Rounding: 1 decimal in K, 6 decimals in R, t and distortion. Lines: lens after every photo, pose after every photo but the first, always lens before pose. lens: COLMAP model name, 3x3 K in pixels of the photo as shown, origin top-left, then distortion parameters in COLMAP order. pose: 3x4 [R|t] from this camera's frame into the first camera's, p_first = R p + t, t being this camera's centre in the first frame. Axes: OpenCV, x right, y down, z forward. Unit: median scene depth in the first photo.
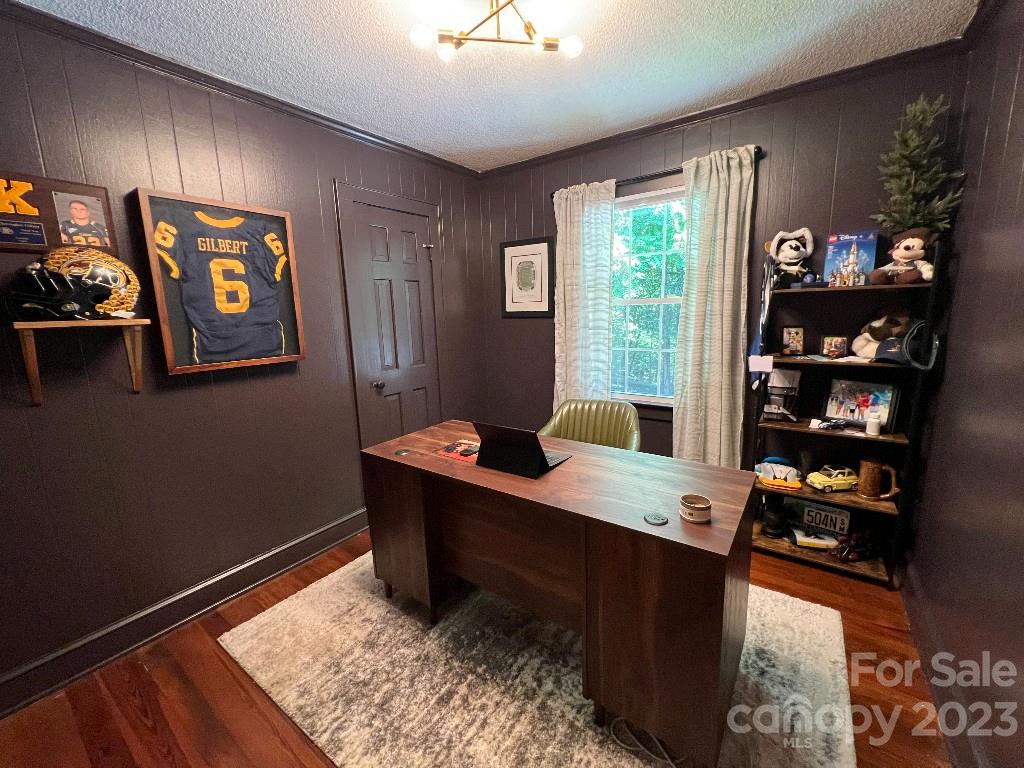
lens RADIAL K [[414.5, 0, 509.9], [0, 414.5, 381.1], [0, 0, 1]] dist [-0.002975, -0.000053]
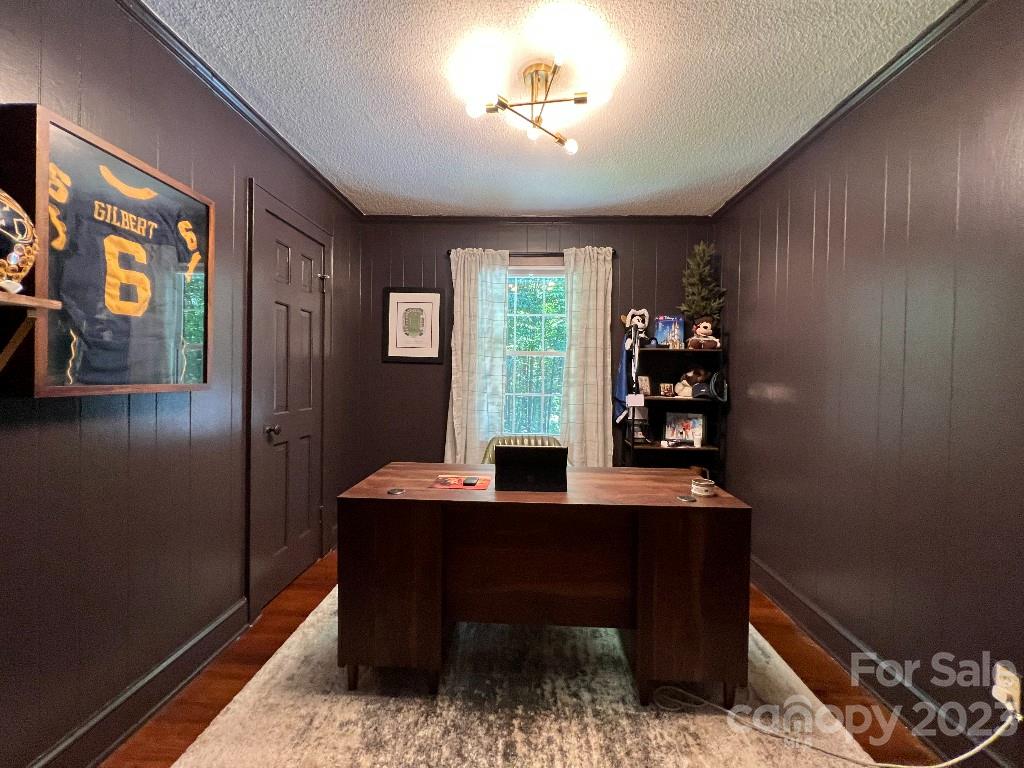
lens RADIAL K [[414.5, 0, 509.9], [0, 414.5, 381.1], [0, 0, 1]] dist [-0.002975, -0.000053]
pose [[0.832107, 0.037937, 0.553316, -0.528470], [0.051916, 0.987949, -0.145812, 0.077327], [-0.552180, 0.150057, 0.820110, 0.107911]]
